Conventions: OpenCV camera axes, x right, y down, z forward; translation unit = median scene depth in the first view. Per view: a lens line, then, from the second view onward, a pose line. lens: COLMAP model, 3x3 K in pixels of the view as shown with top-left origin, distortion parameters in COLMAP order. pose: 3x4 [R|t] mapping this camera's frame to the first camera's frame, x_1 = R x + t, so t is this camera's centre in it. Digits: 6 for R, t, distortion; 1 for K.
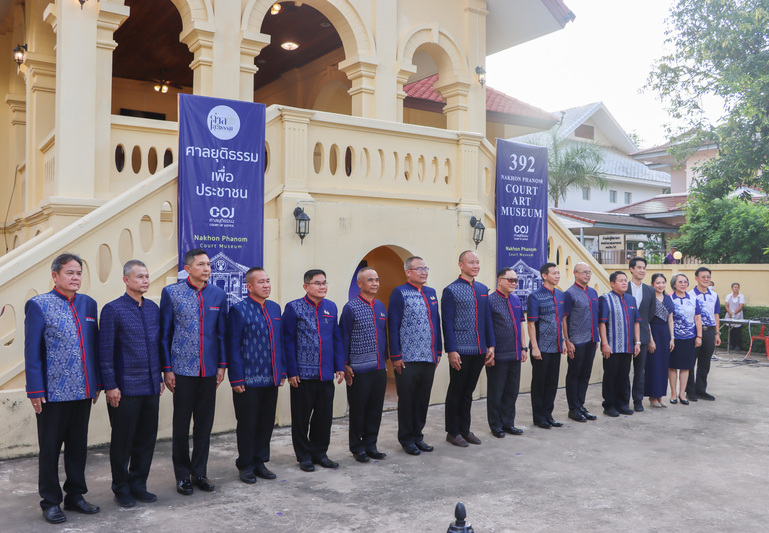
lens RADIAL K [[721.1, 0, 407.4], [0, 721.1, 266.5], [0, 0, 1]] dist [-0.060513, 0.000000]
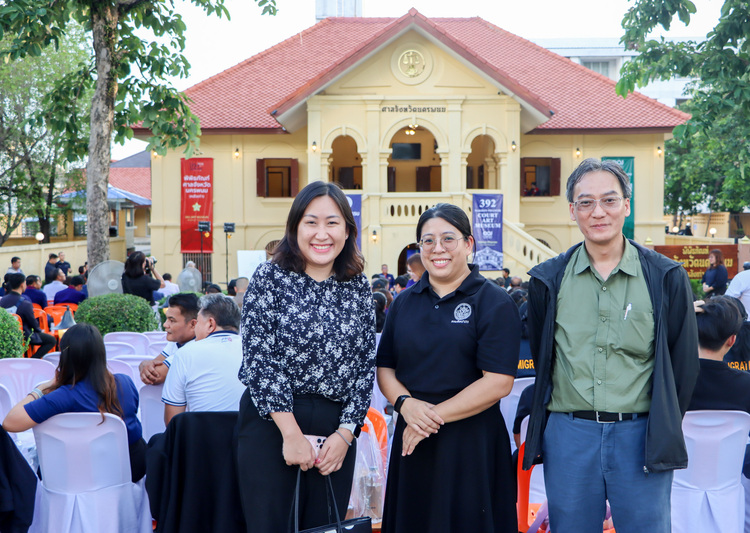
lens RADIAL K [[1077.4, 0, 371.4], [0, 1077.4, 272.5], [0, 0, 1]] dist [0.031250, 0.000000]
pose [[0.823529, 0.020611, -0.566899, 2.274801], [0.011918, 0.998491, 0.053615, -0.147417], [0.567149, -0.050910, 0.822040, -2.515655]]
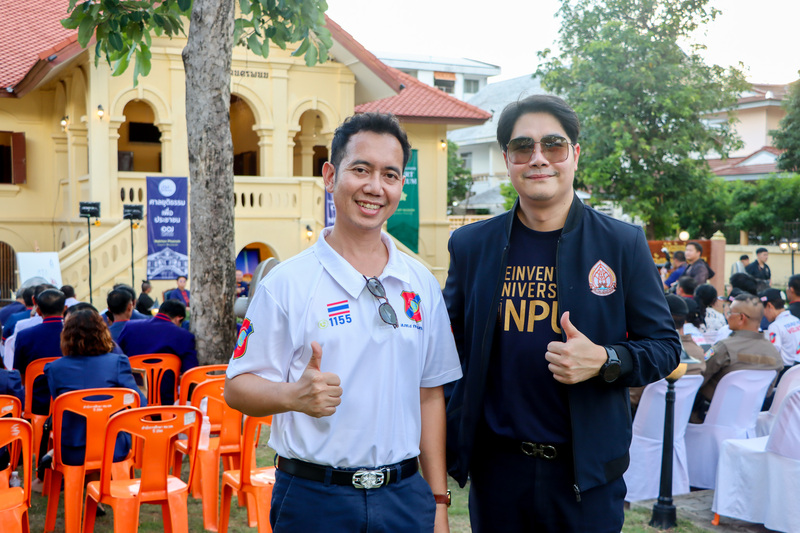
lens RADIAL K [[1036.8, 0, 405.9], [0, 1036.8, 273.2], [0, 0, 1]] dist [0.088388, 0.000000]
pose [[0.989420, 0.003466, -0.145038, 0.896268], [0.003842, 0.998738, 0.050073, -0.095283], [0.145028, -0.050101, 0.988158, -1.981609]]
